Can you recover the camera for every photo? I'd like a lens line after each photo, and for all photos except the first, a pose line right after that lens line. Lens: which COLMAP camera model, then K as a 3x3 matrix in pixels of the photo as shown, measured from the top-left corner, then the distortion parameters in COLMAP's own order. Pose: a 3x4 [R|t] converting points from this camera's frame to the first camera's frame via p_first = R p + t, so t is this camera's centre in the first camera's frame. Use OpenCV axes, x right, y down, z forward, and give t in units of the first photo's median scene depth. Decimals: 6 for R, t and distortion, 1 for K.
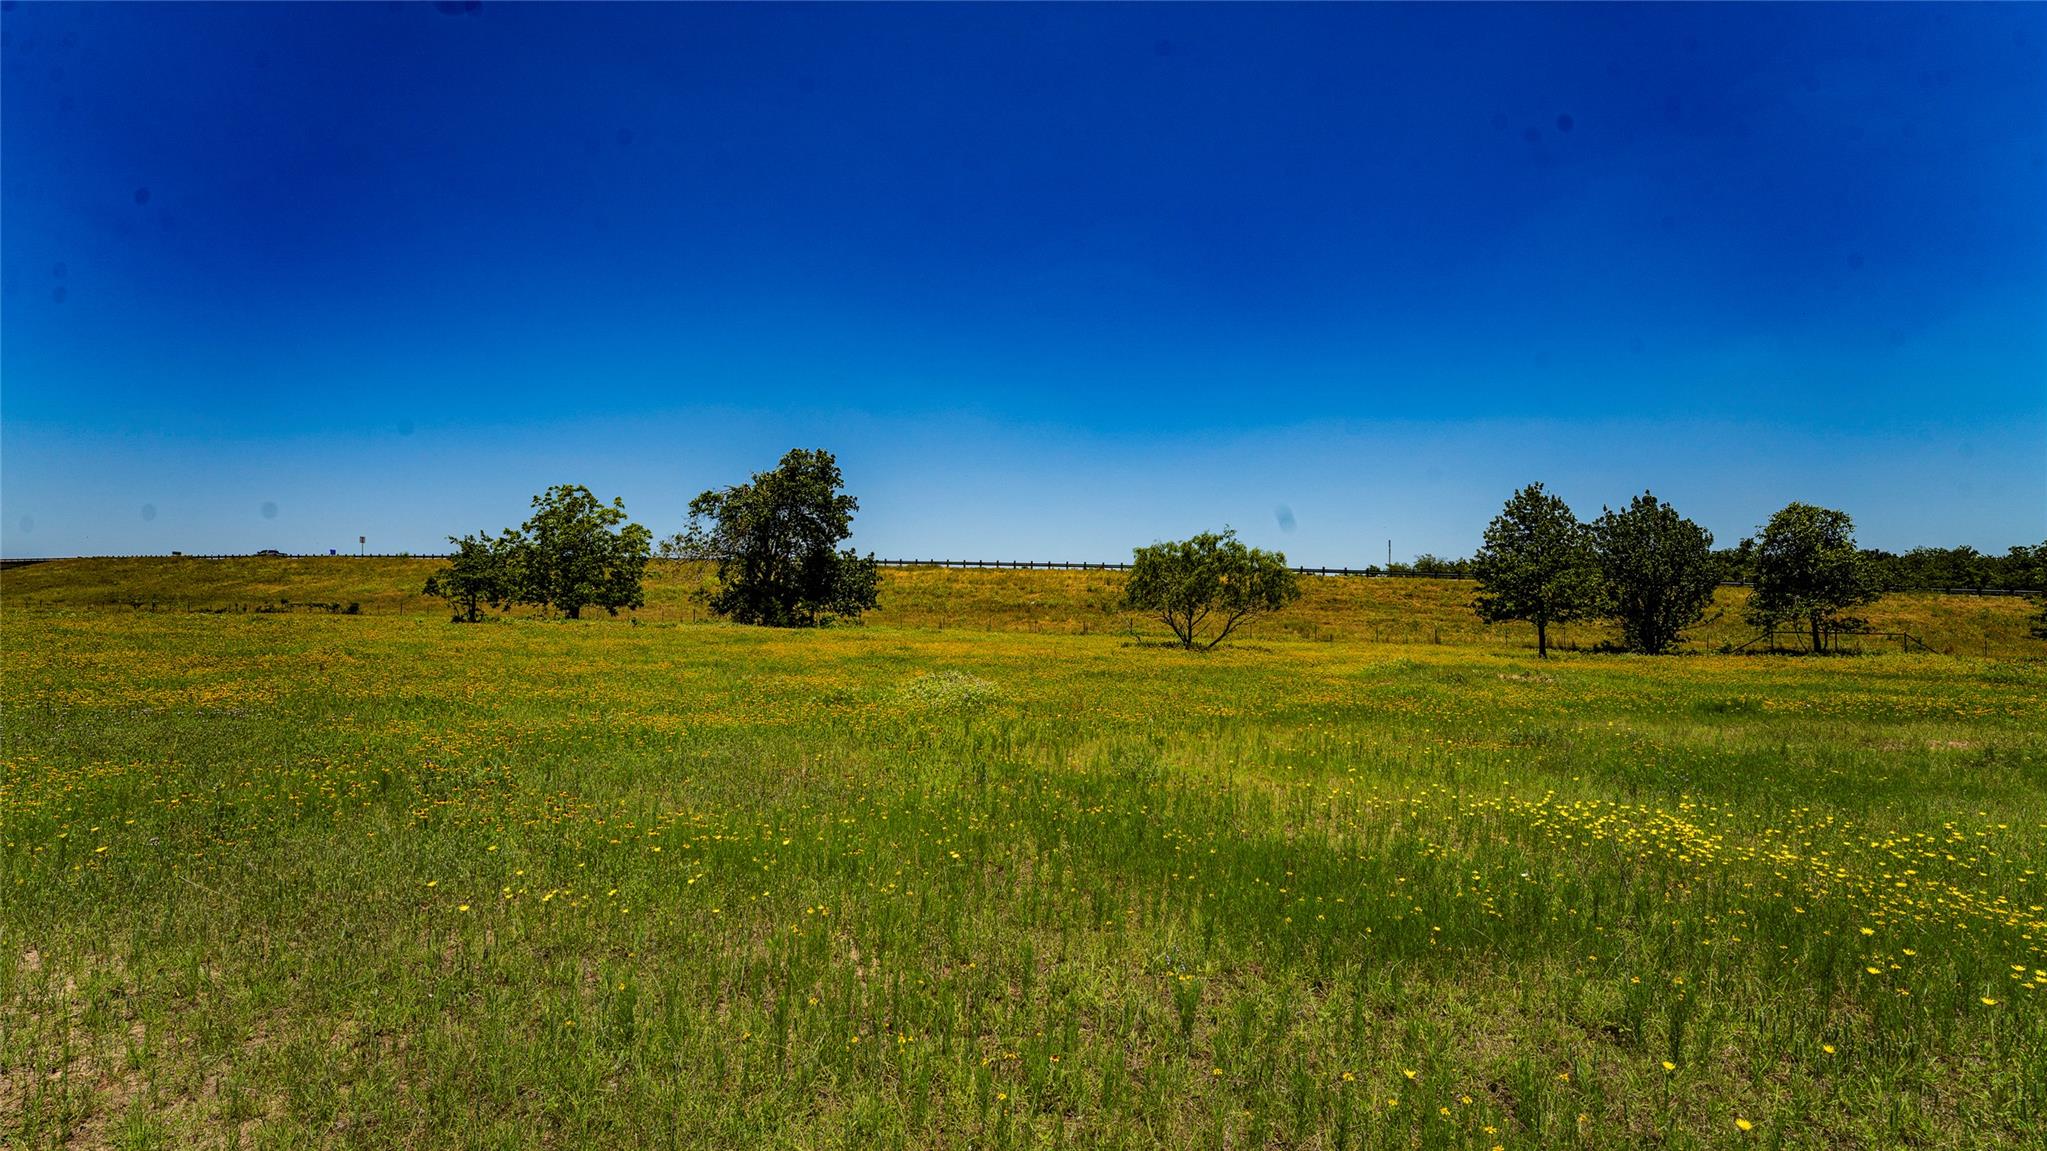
lens RADIAL K [[852.8, 0, 1018.9], [0, 852.8, 574.8], [0, 0, 1]] dist [-0.016480, 0.001459]
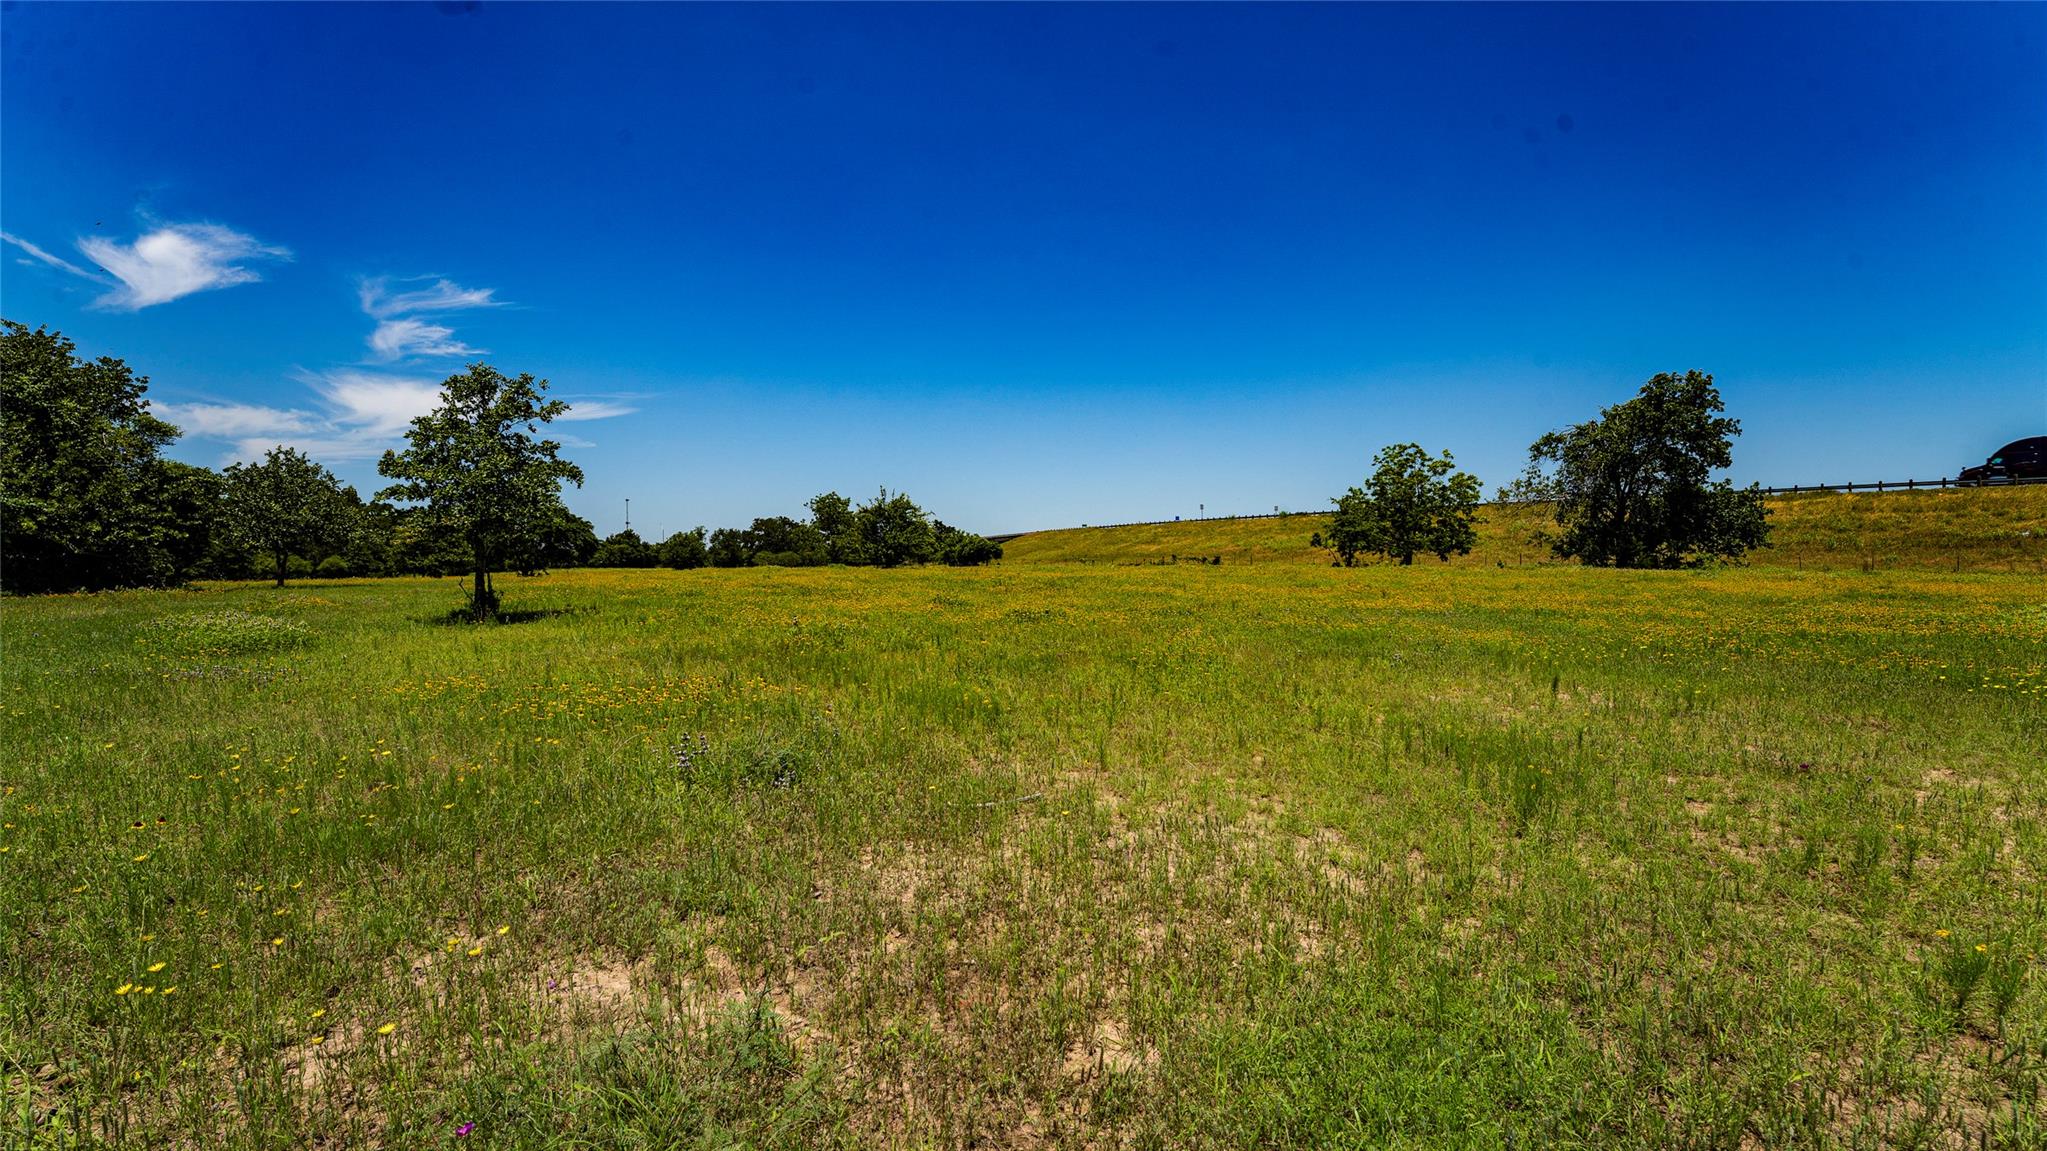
lens RADIAL K [[852.8, 0, 1029.3], [0, 852.8, 582.0], [0, 0, 1]] dist [-0.016480, 0.001459]
pose [[0.677551, -0.001140, -0.735475, -0.048191], [0.051130, 0.997652, 0.045557, -0.001231], [0.733696, -0.068472, 0.676019, -0.112039]]
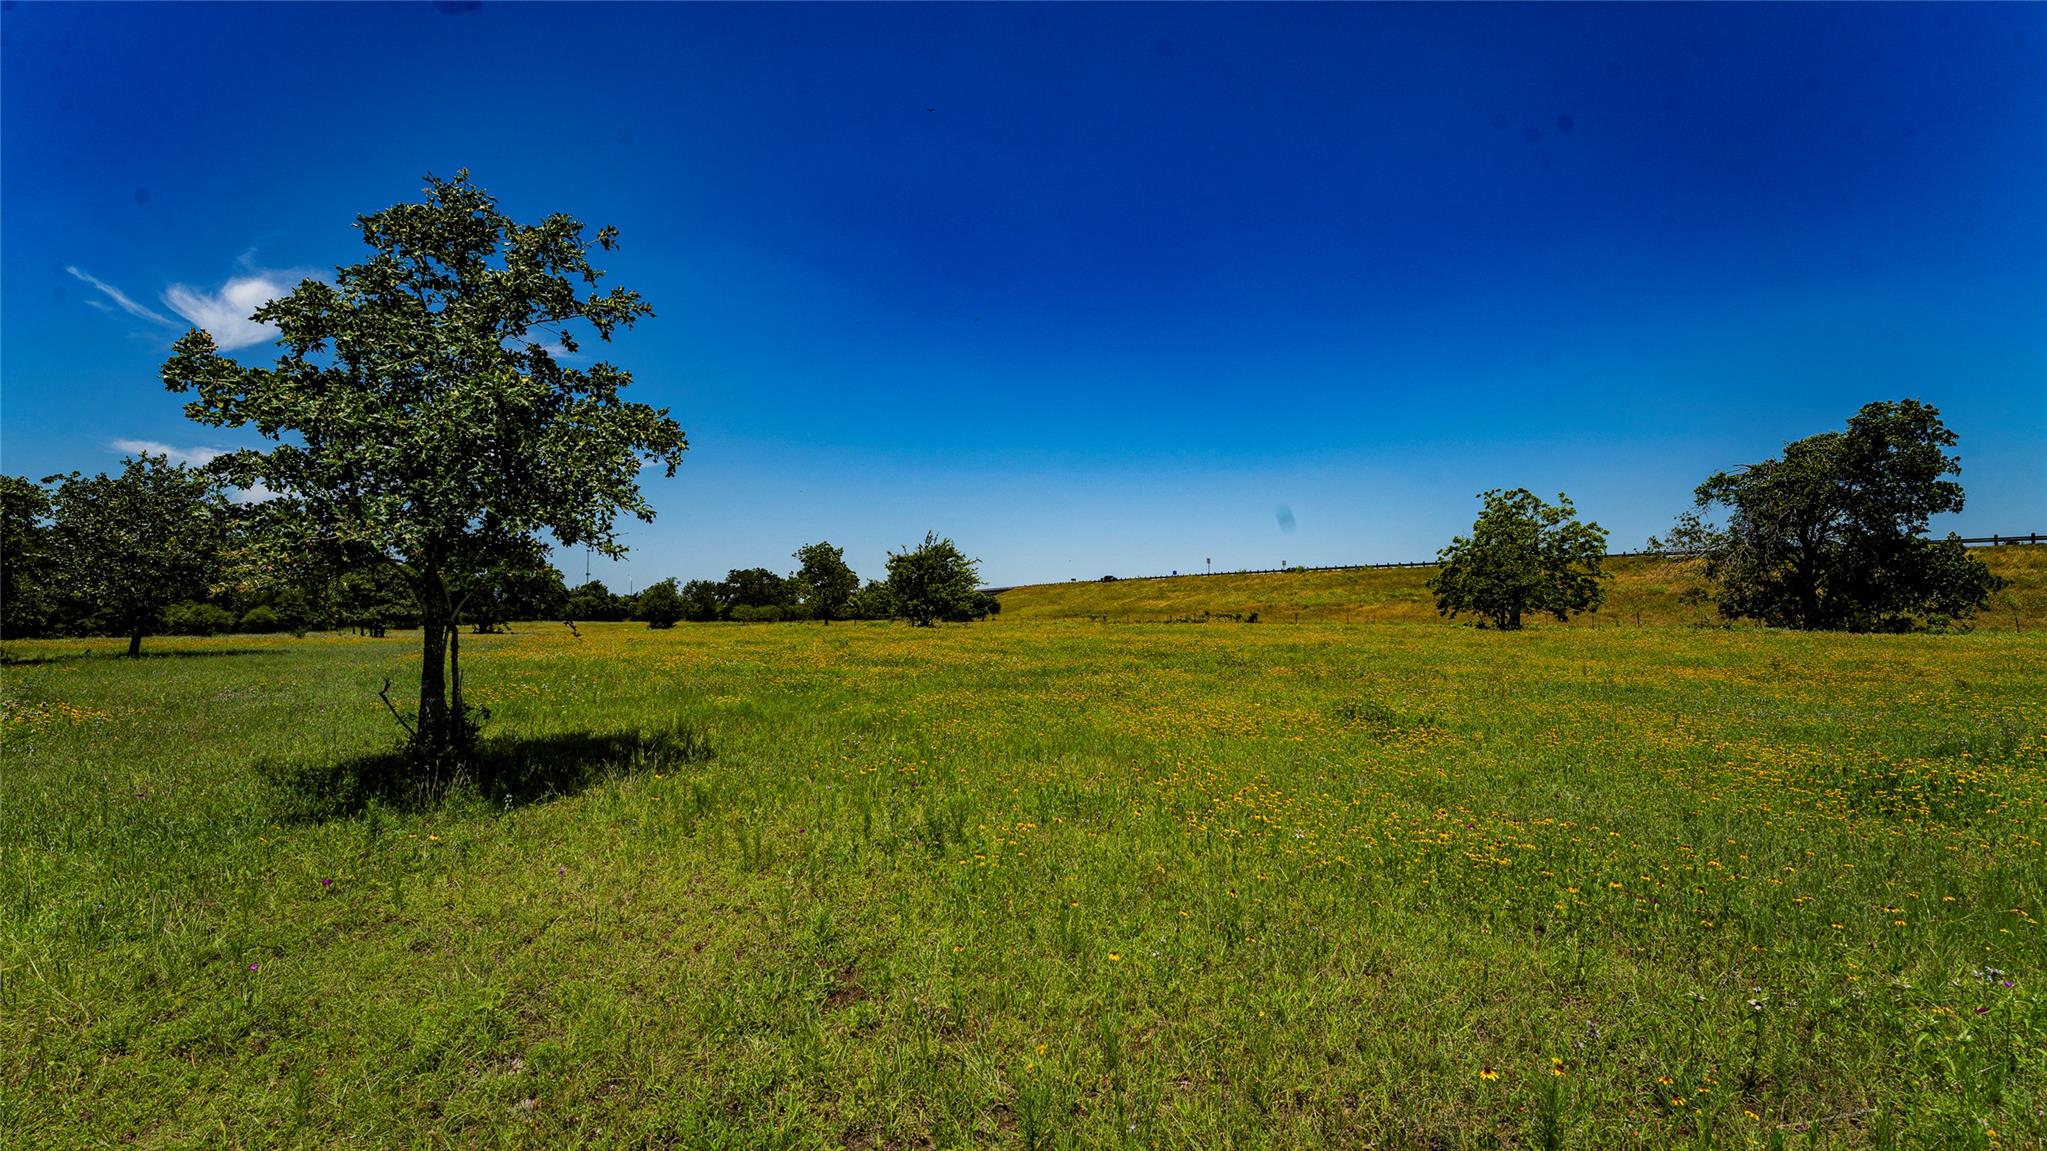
lens RADIAL K [[852.8, 0, 1024.4], [0, 852.8, 589.4], [0, 0, 1]] dist [-0.016480, 0.001459]
pose [[0.704256, -0.037332, -0.708964, -0.244363], [0.044860, 0.998961, -0.008041, -0.006590], [0.708528, -0.026141, 0.705199, -0.079202]]
